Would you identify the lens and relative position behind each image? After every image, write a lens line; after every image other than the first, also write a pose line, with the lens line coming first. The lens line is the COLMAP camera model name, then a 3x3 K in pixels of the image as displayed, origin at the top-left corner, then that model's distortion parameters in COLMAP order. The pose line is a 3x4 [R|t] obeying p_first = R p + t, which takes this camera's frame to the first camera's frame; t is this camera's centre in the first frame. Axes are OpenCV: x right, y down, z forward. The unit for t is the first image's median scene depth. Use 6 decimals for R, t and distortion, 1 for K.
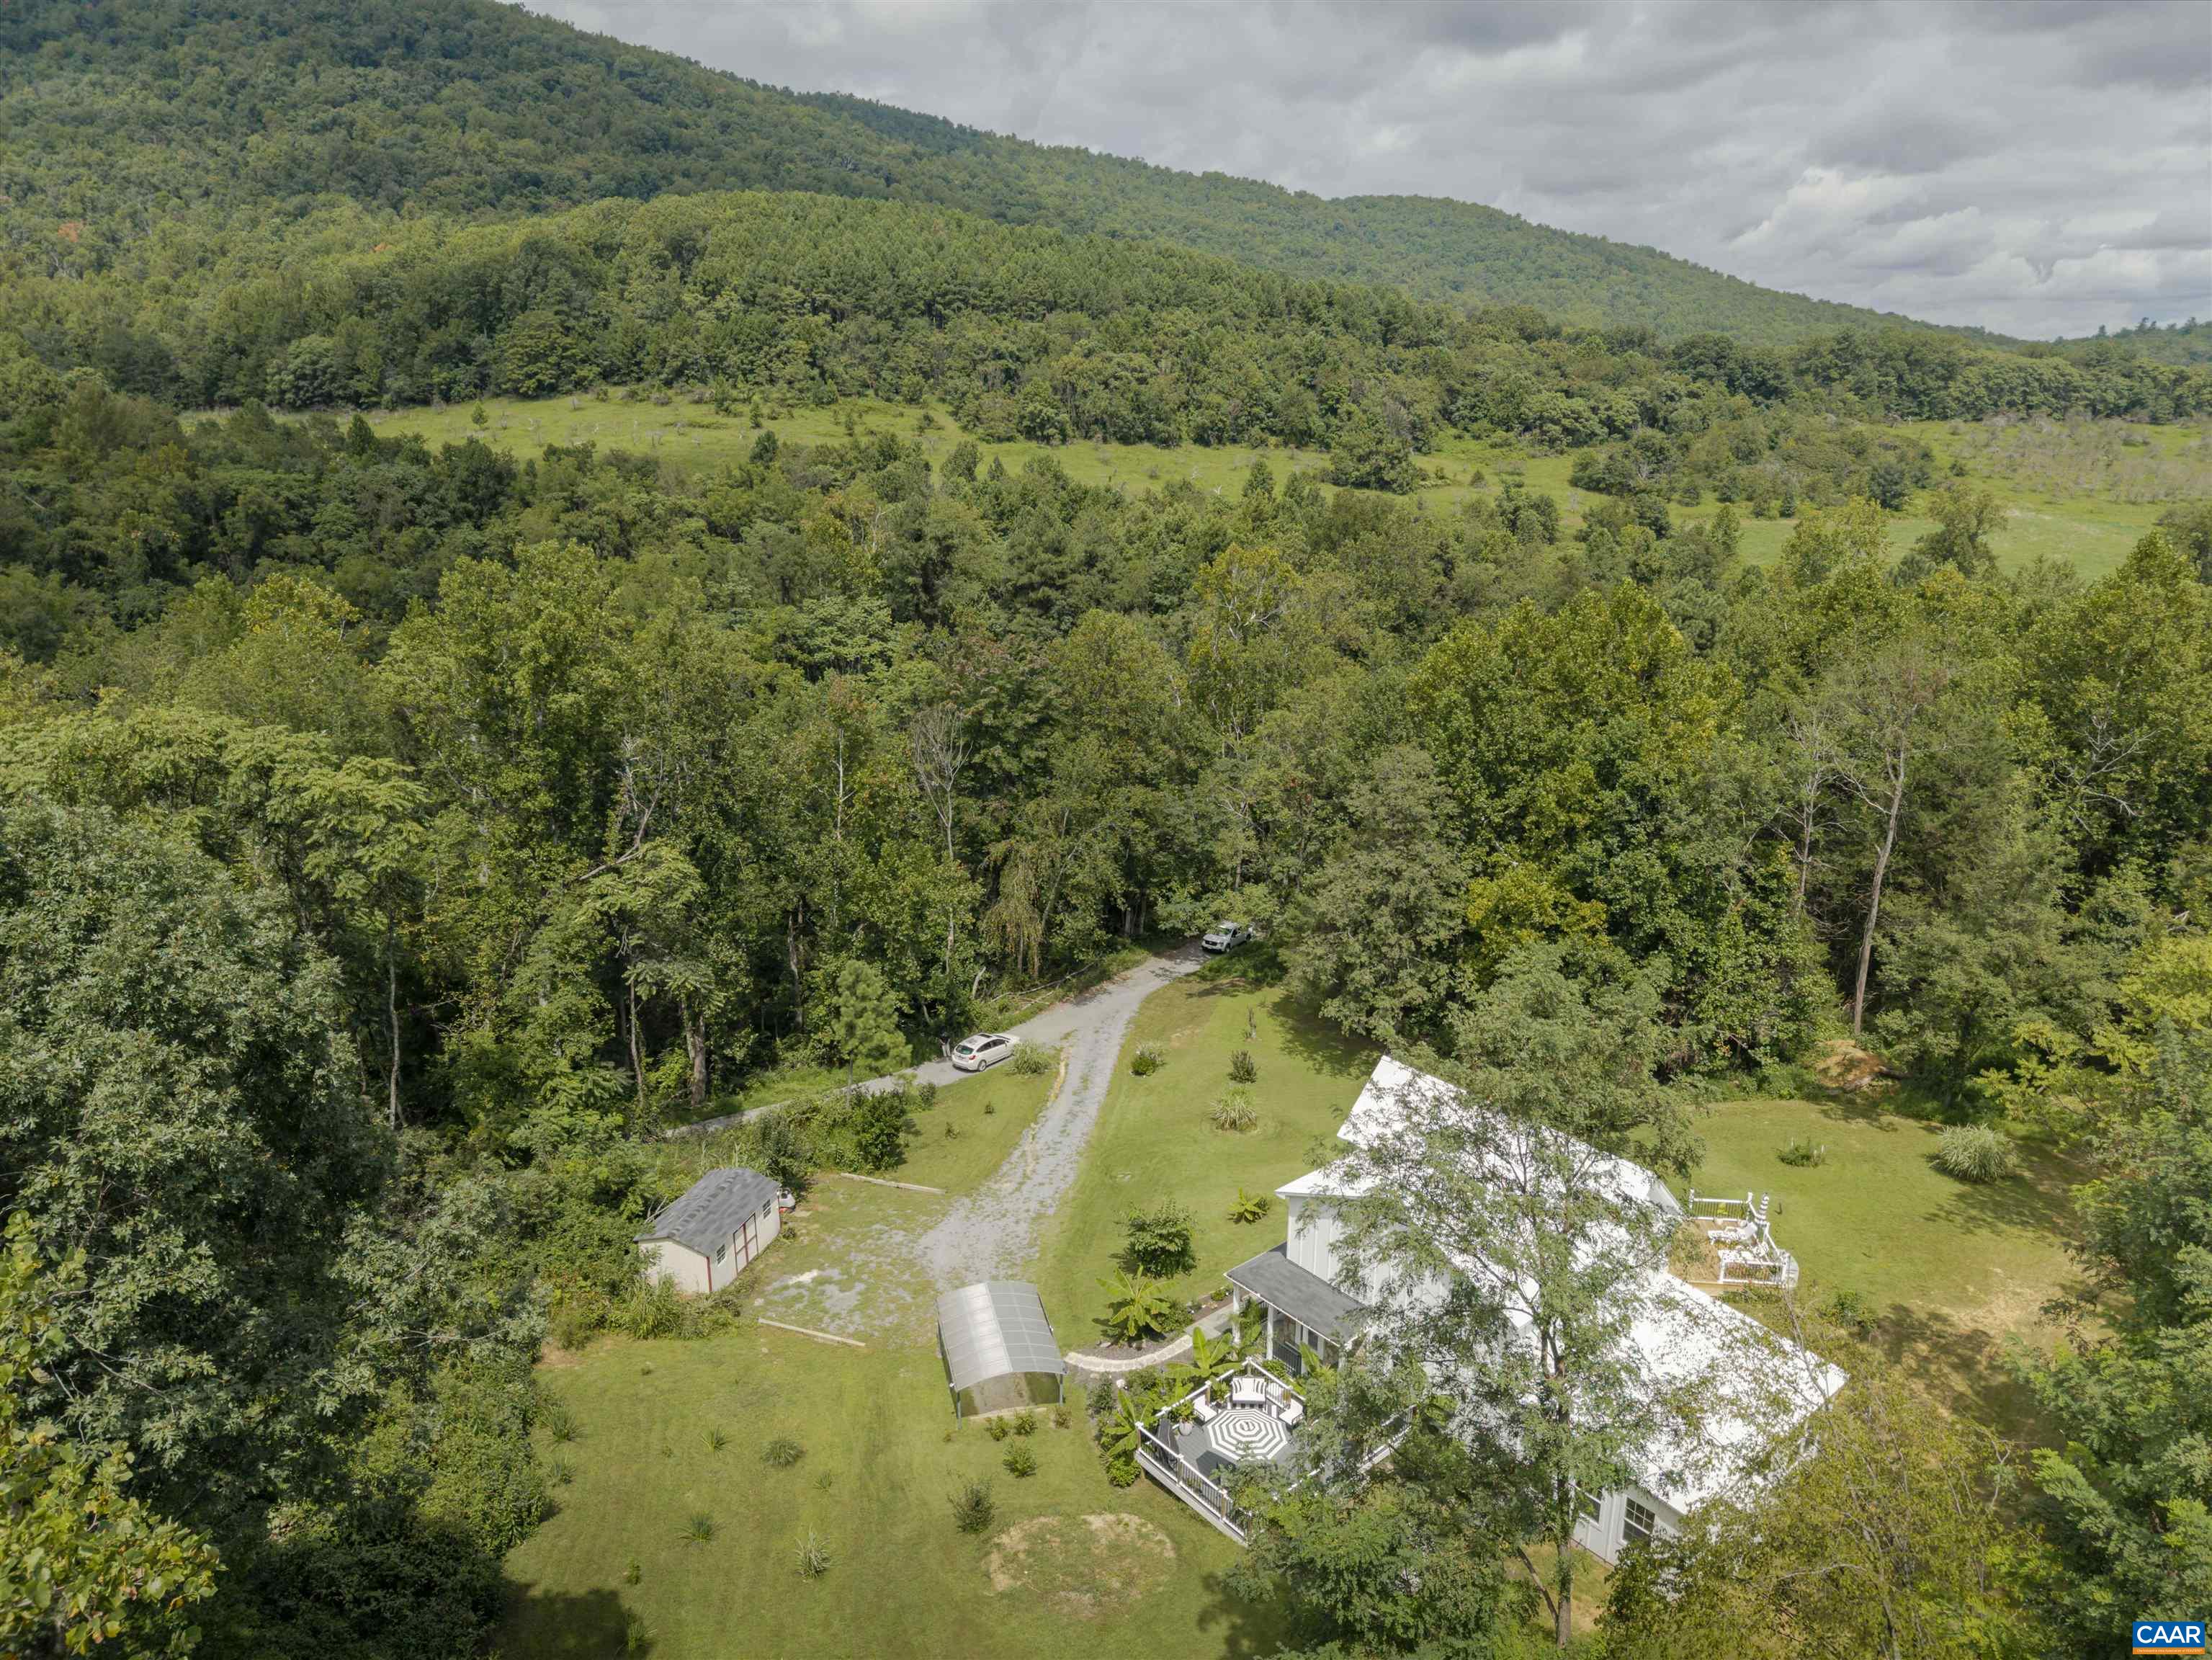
lens RADIAL K [[1508.8, 0, 1116.4], [0, 1508.8, 829.2], [0, 0, 1]] dist [0.032197, -0.036365]
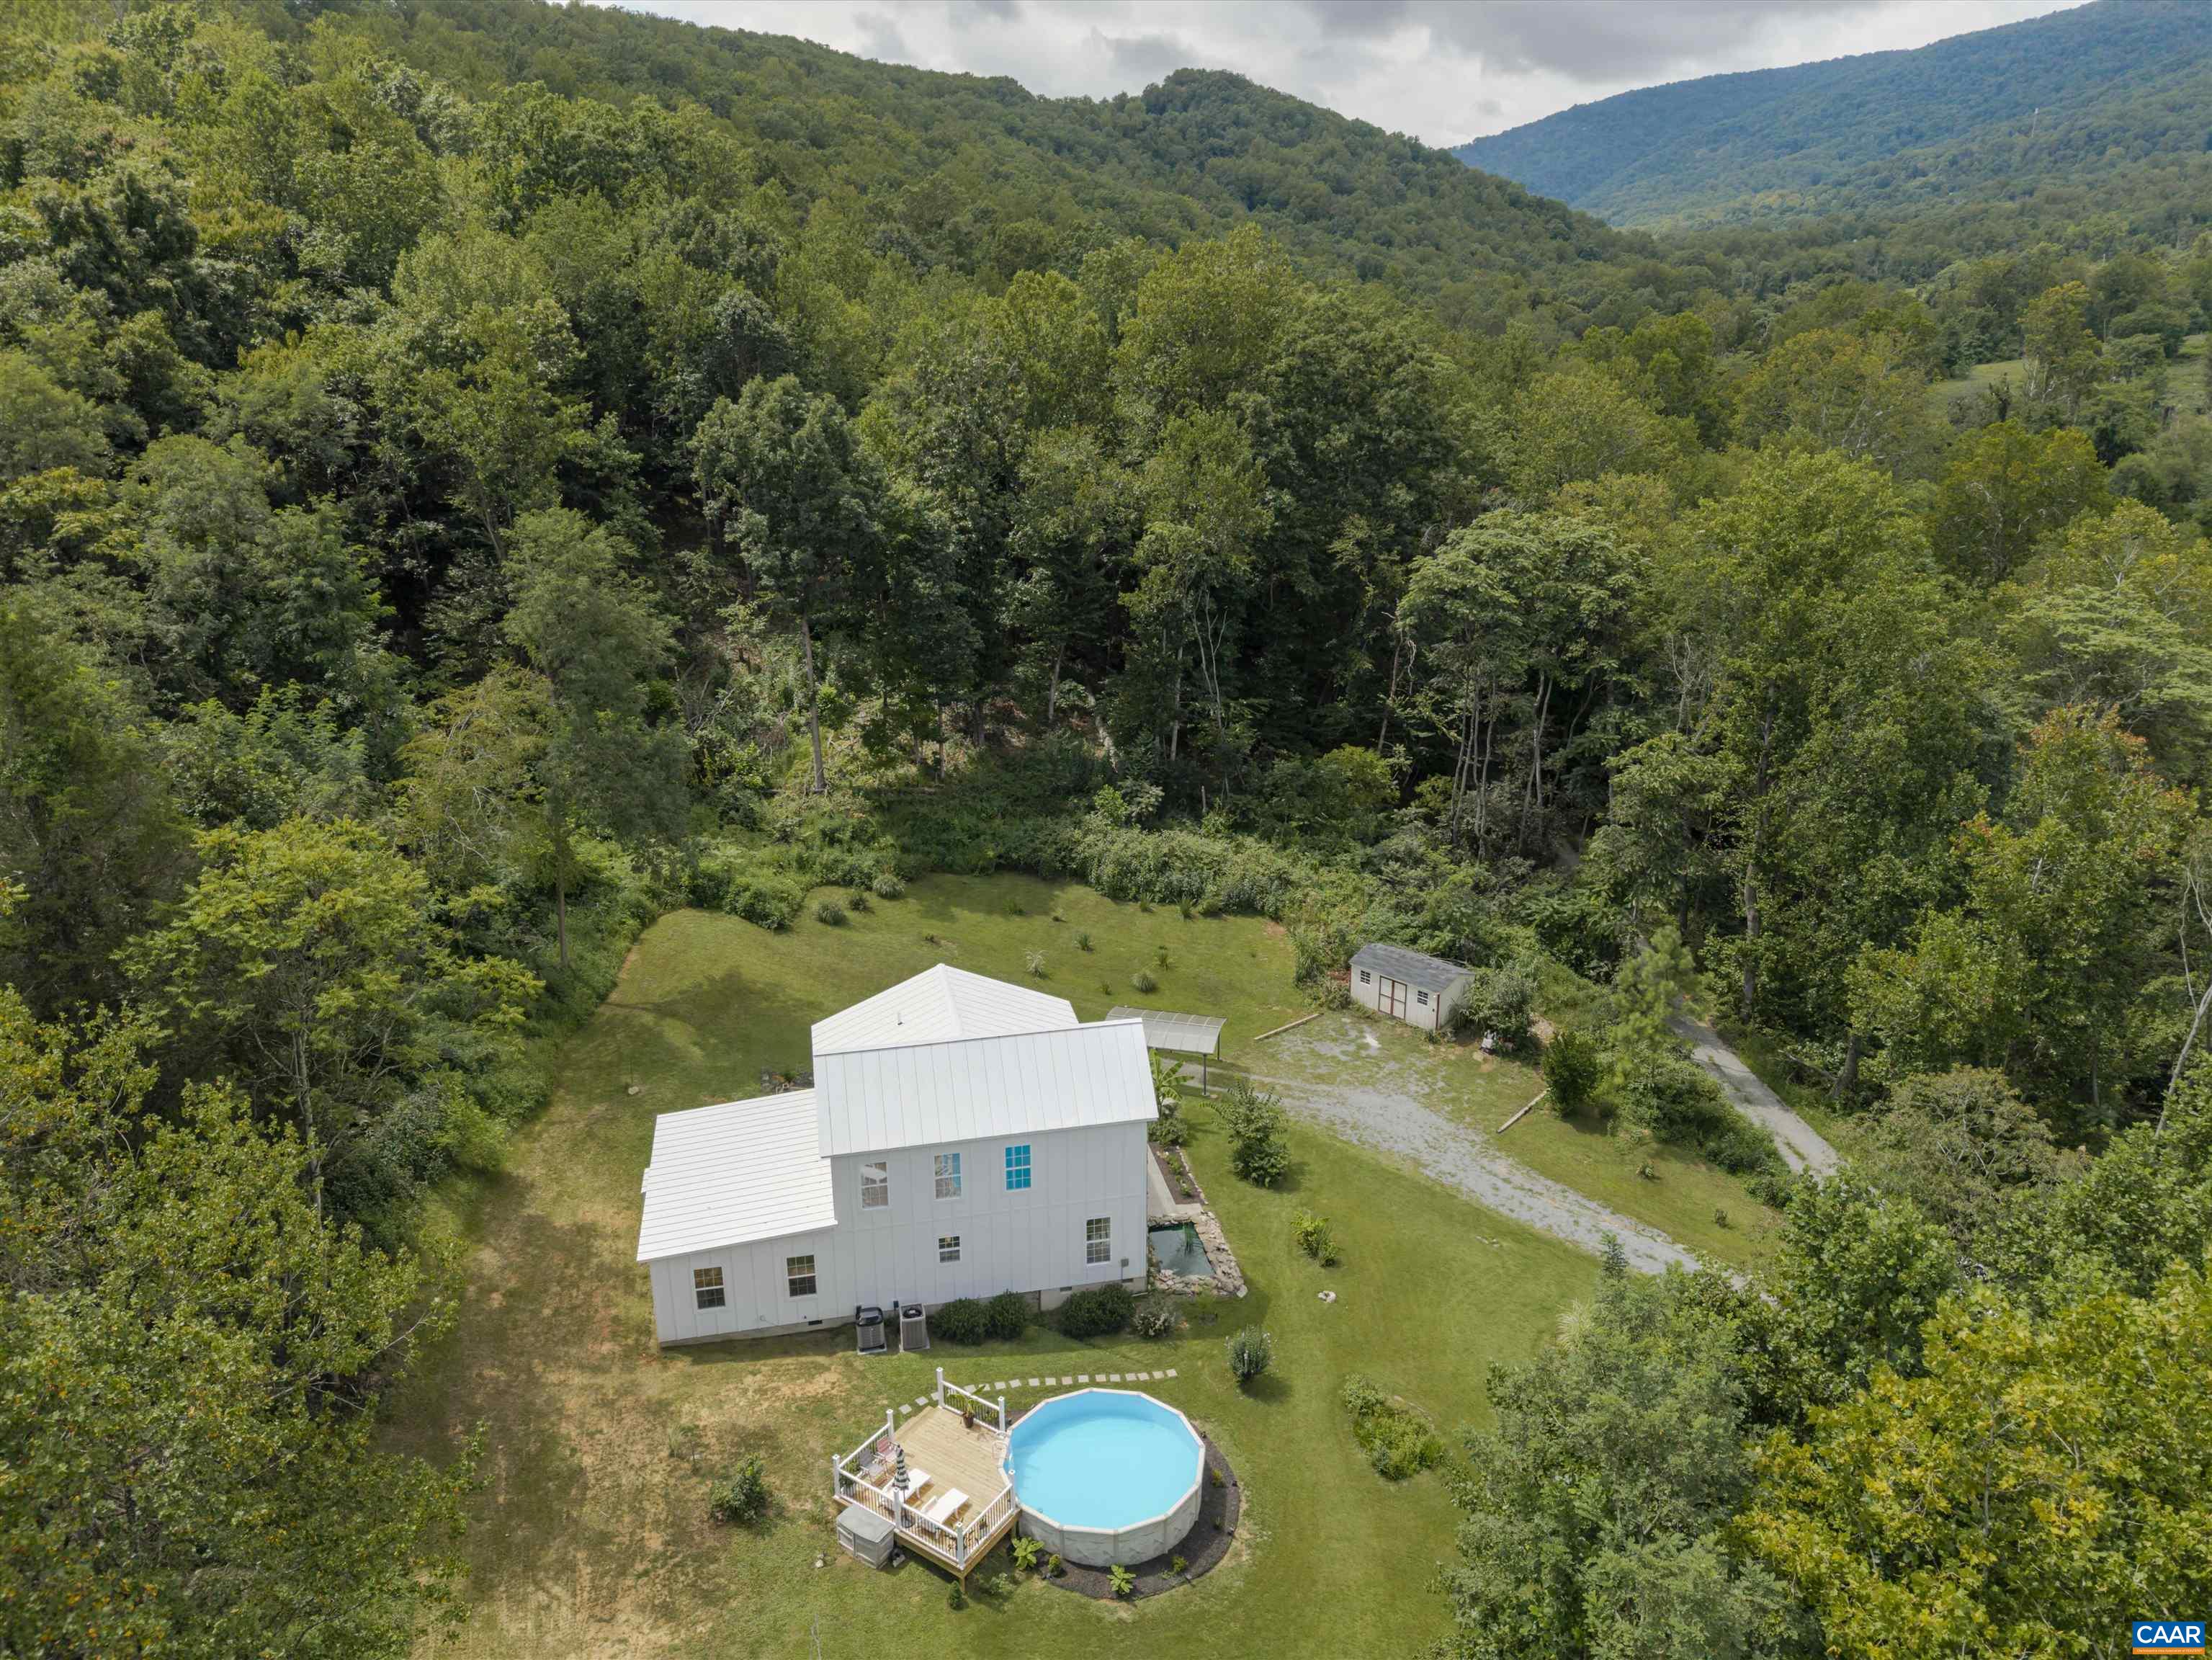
lens RADIAL K [[1508.8, 0, 1112.0], [0, 1508.8, 839.5], [0, 0, 1]] dist [0.032197, -0.036365]
pose [[-0.479710, 0.280530, -0.831373, 0.210418], [-0.247027, 0.866006, 0.434753, -0.078058], [0.841936, 0.413927, -0.346133, 0.291710]]
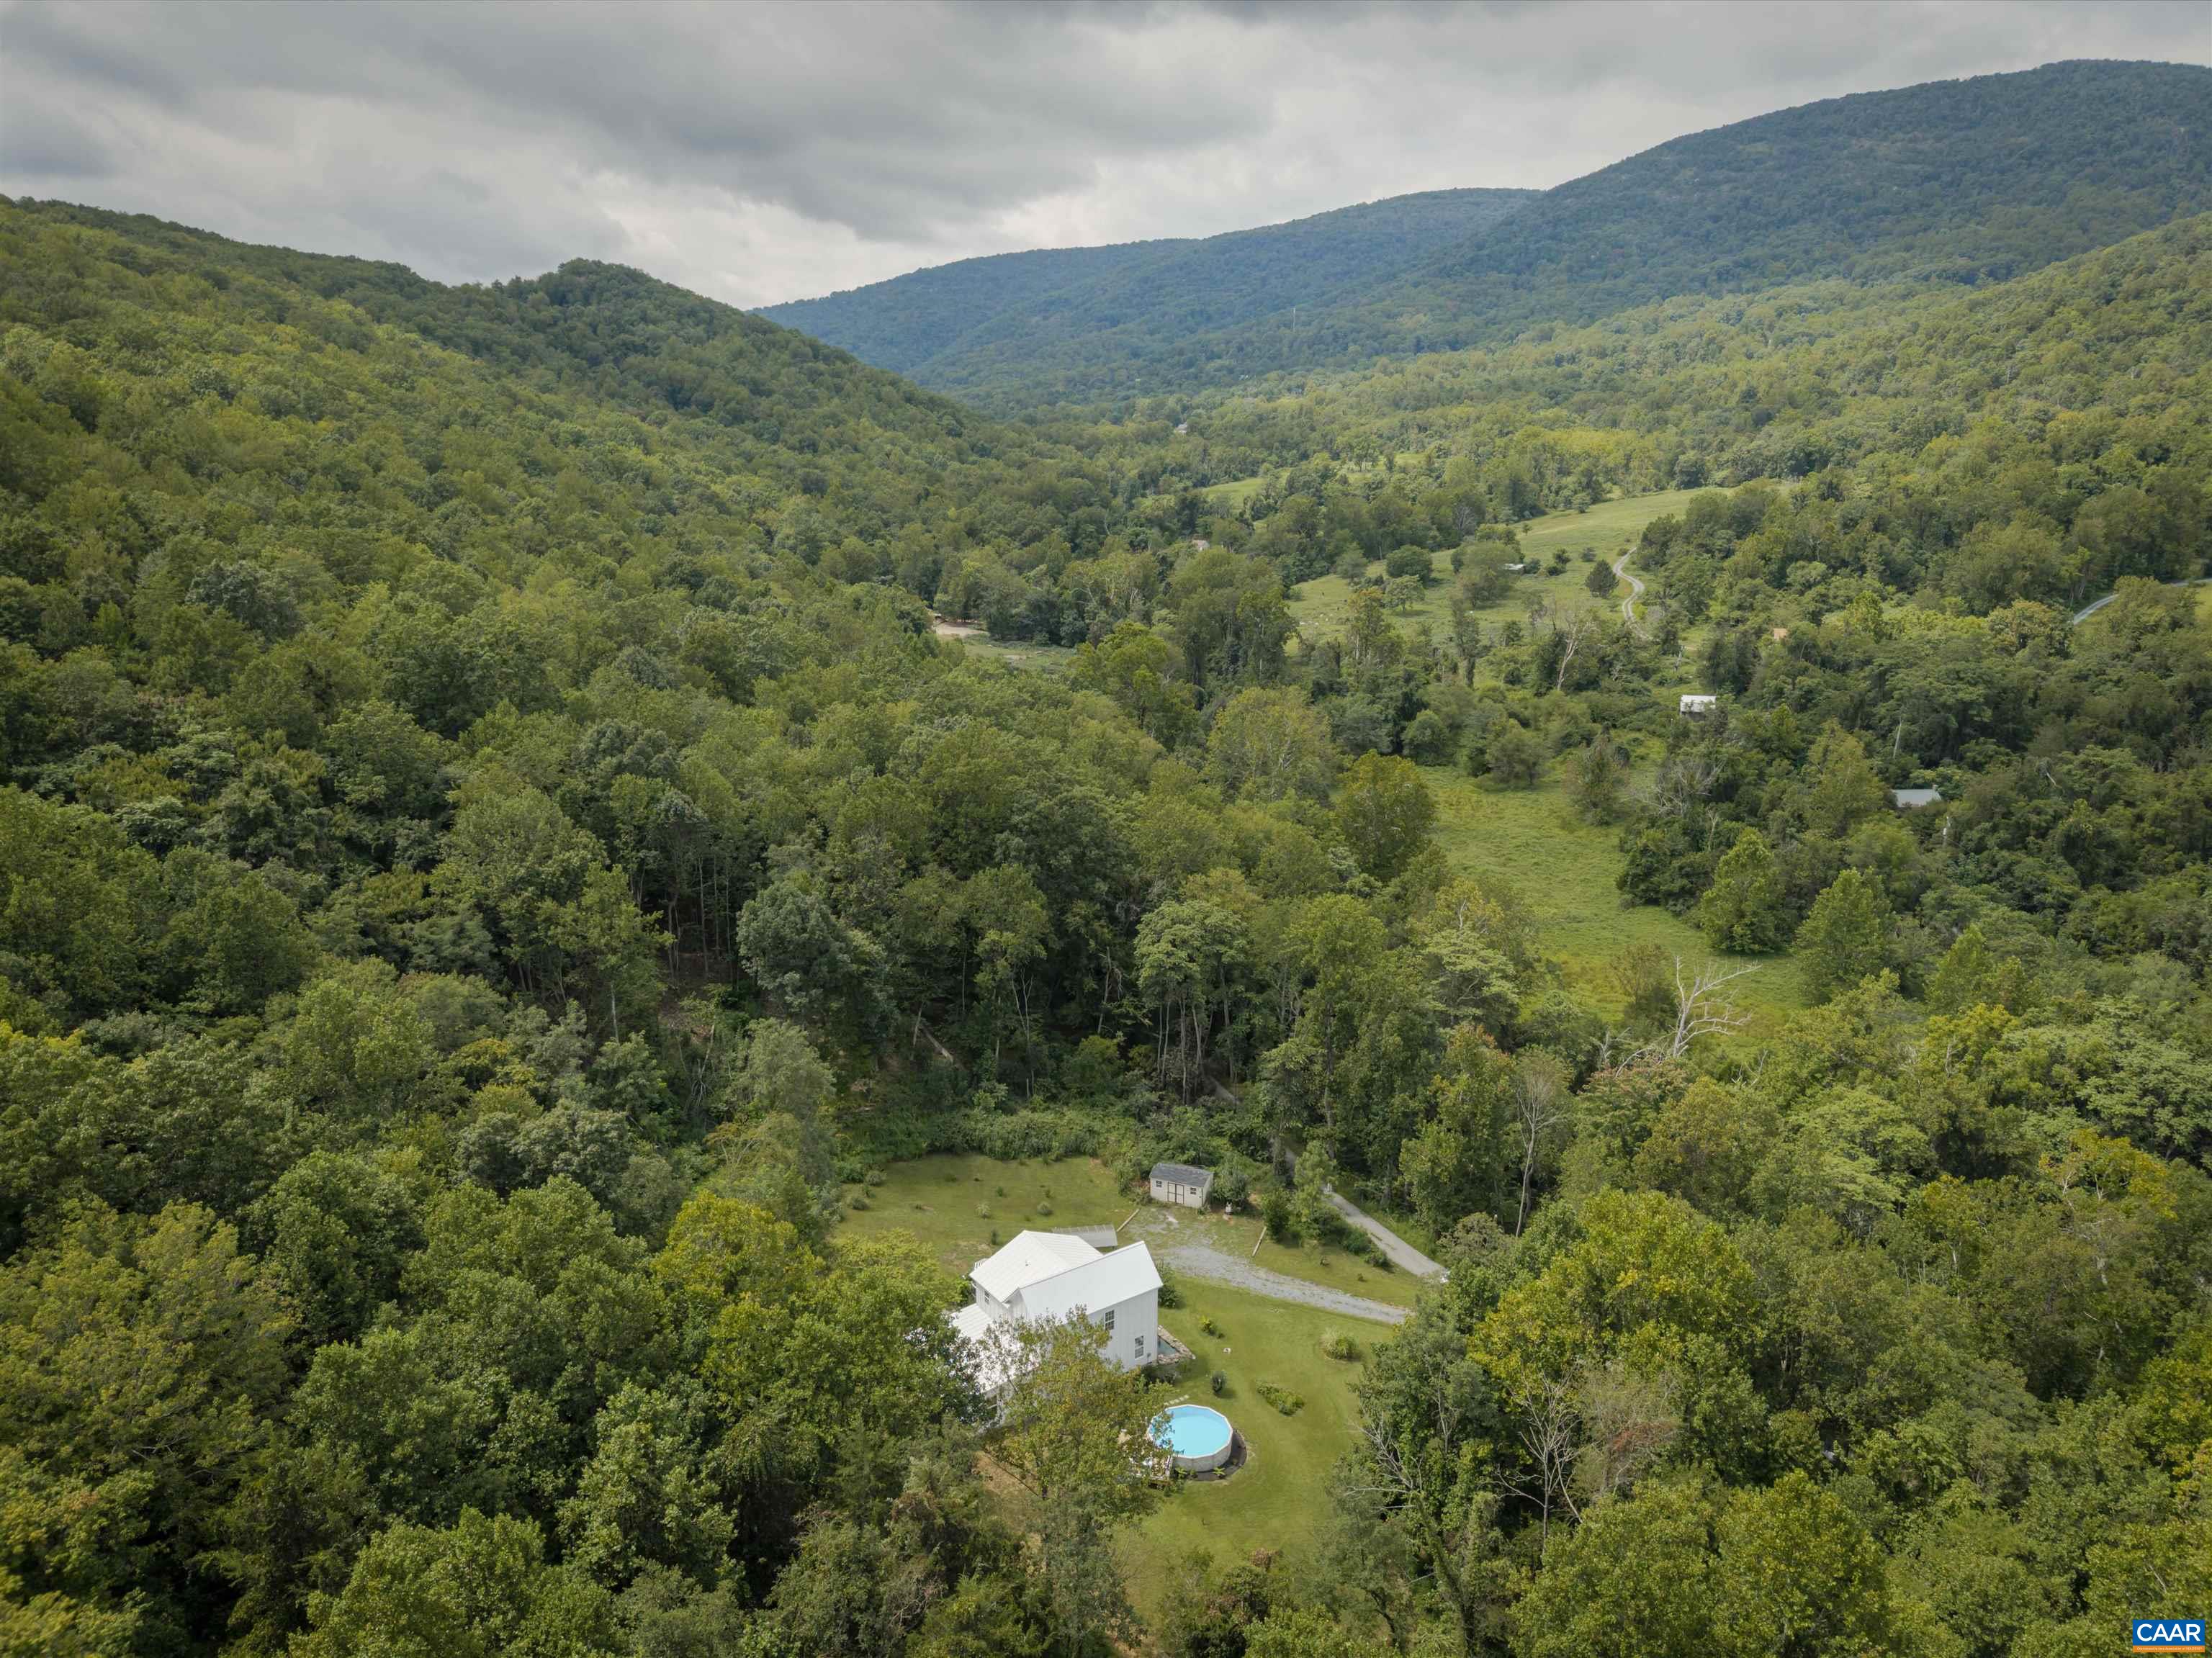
lens RADIAL K [[1508.5, 0, 1111.3], [0, 1508.5, 813.3], [0, 0, 1]] dist [0.032197, -0.036365]
pose [[-0.102723, 0.232480, -0.967161, 0.462523], [-0.282735, 0.925377, 0.252466, -0.203274], [0.953682, 0.299385, -0.029328, 0.197626]]
